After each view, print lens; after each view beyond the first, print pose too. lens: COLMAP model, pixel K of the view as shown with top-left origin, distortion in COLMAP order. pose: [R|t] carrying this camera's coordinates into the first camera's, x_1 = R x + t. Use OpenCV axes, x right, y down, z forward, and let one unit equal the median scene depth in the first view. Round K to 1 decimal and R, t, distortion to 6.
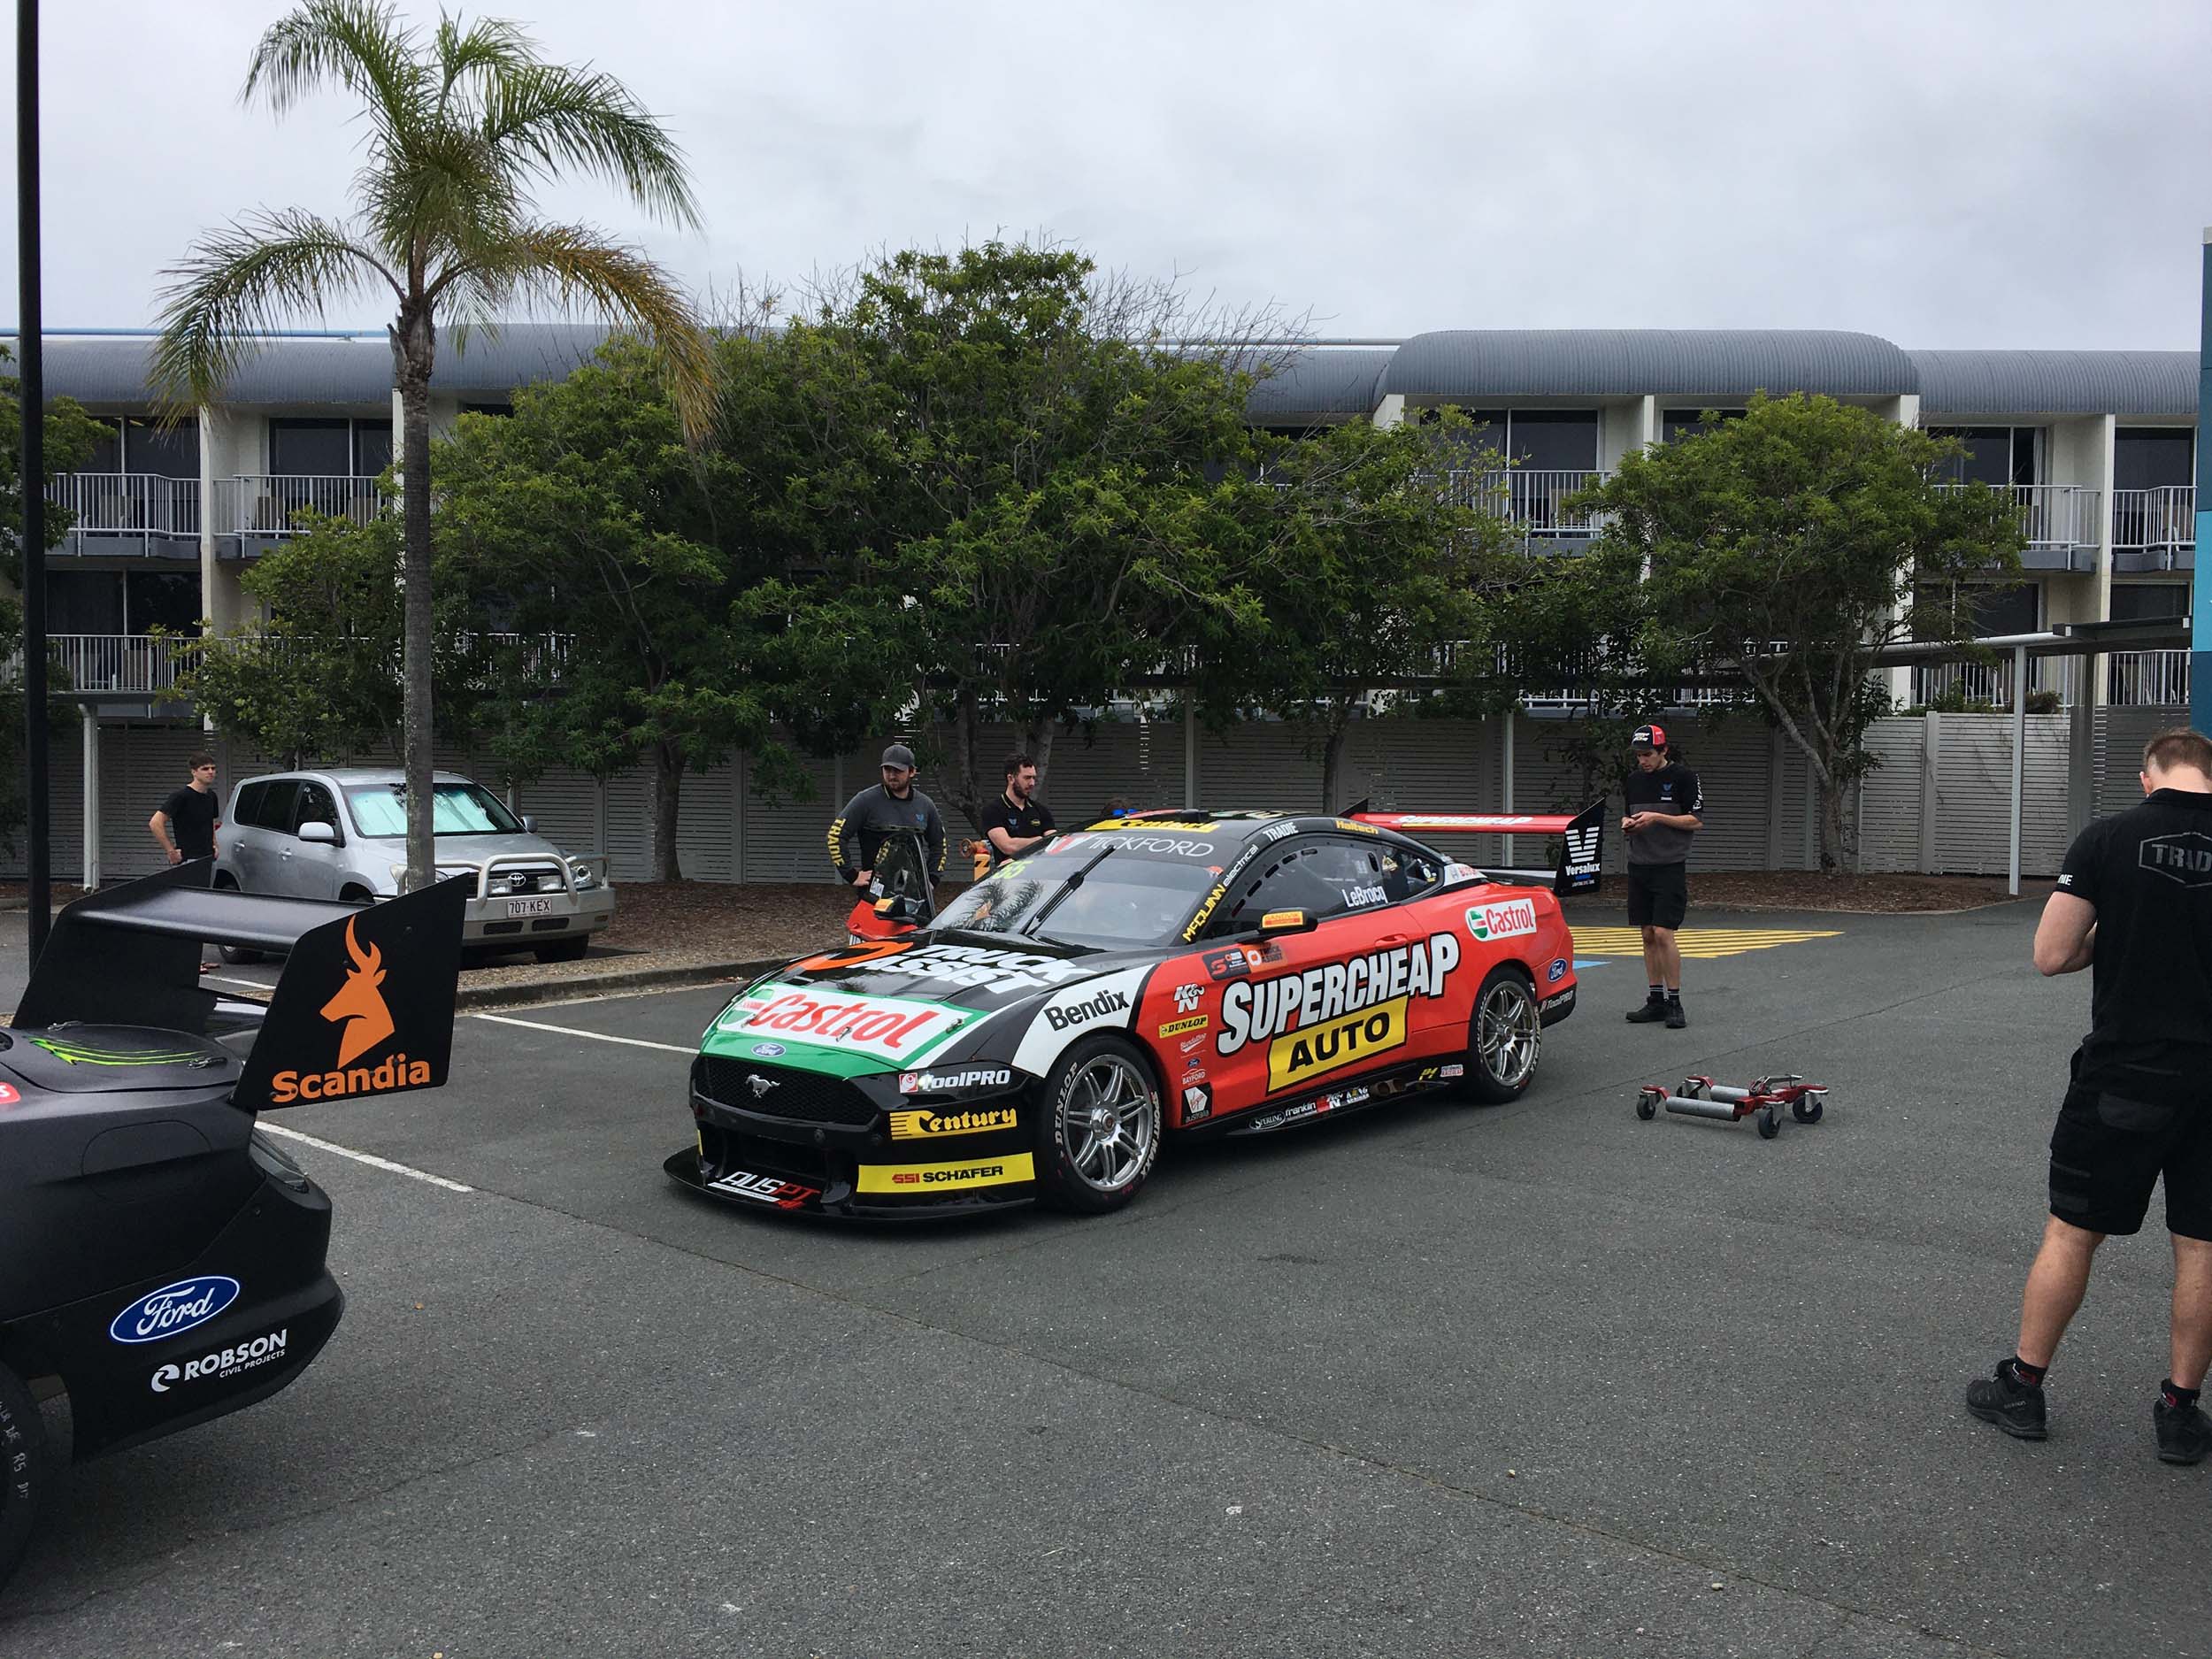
lens RADIAL K [[1904.2, 0, 1097.3], [0, 1904.2, 835.4], [0, 0, 1]] dist [0.069983, -0.103487]
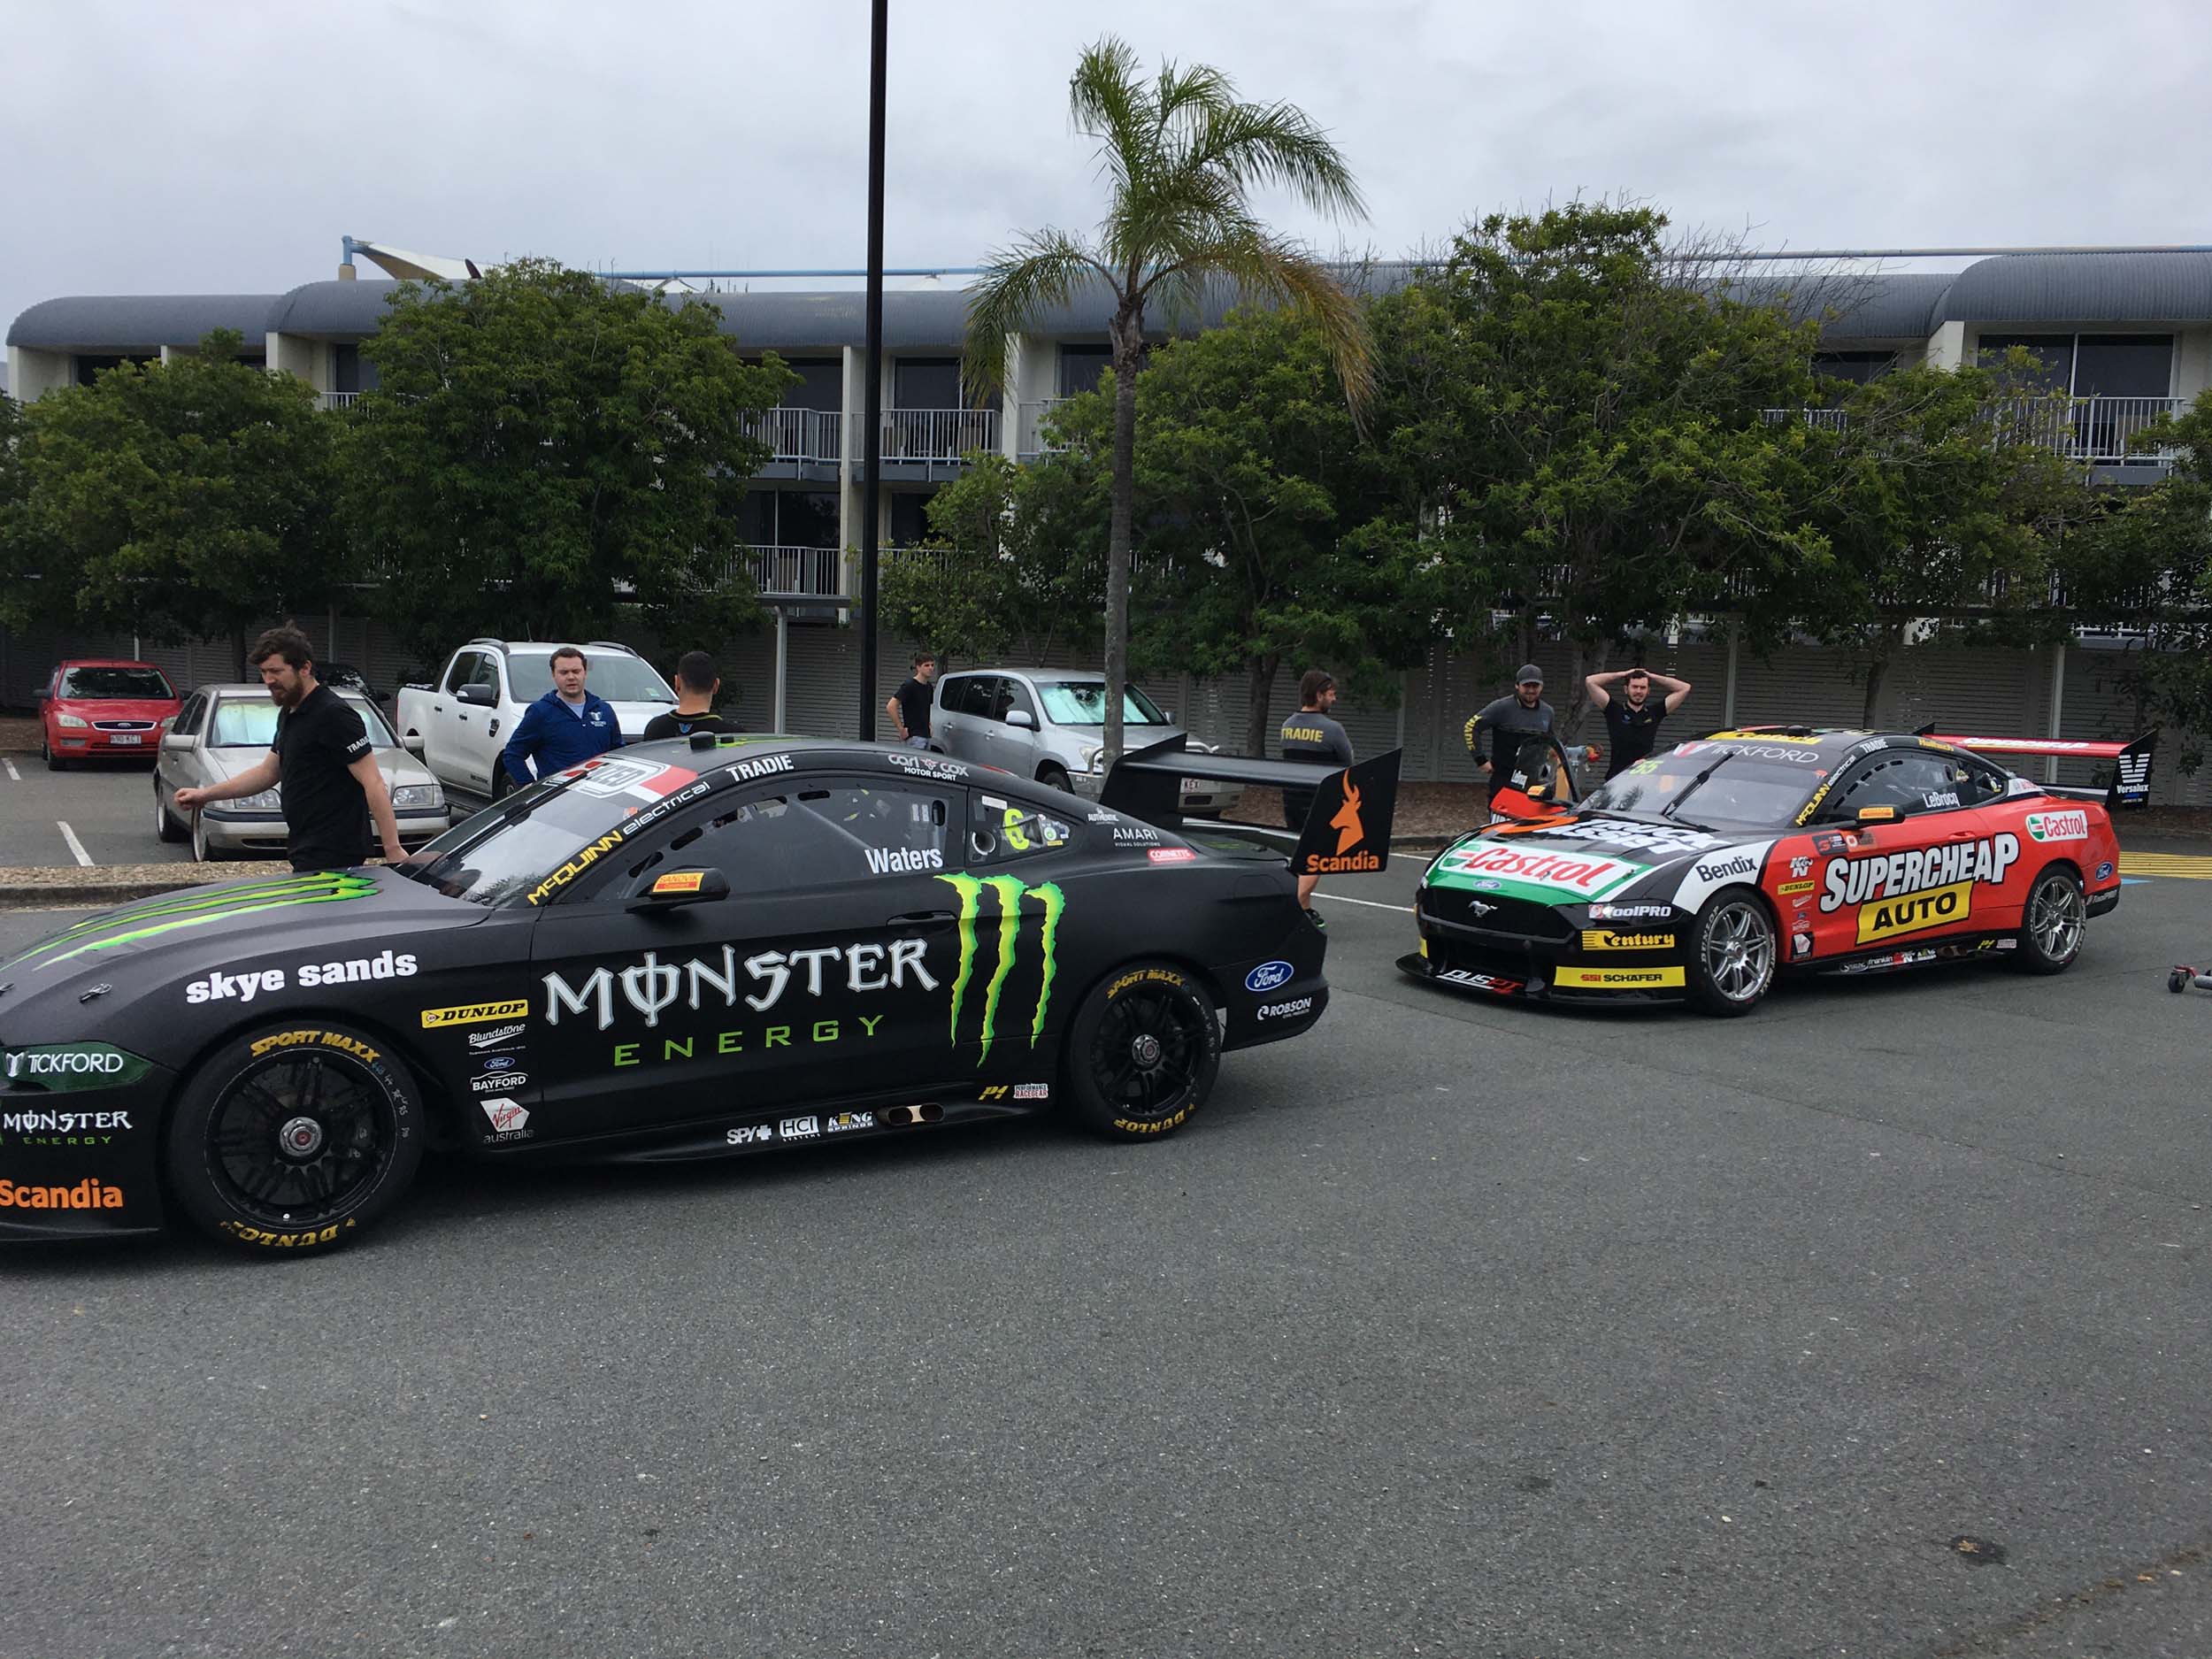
lens RADIAL K [[1904.2, 0, 1098.3], [0, 1904.2, 828.3], [0, 0, 1]] dist [0.069983, -0.103487]
pose [[0.970015, 0.050468, -0.237749, -0.061287], [-0.039581, 0.997947, 0.050346, 0.005666], [0.239802, -0.039426, 0.970021, -0.231200]]
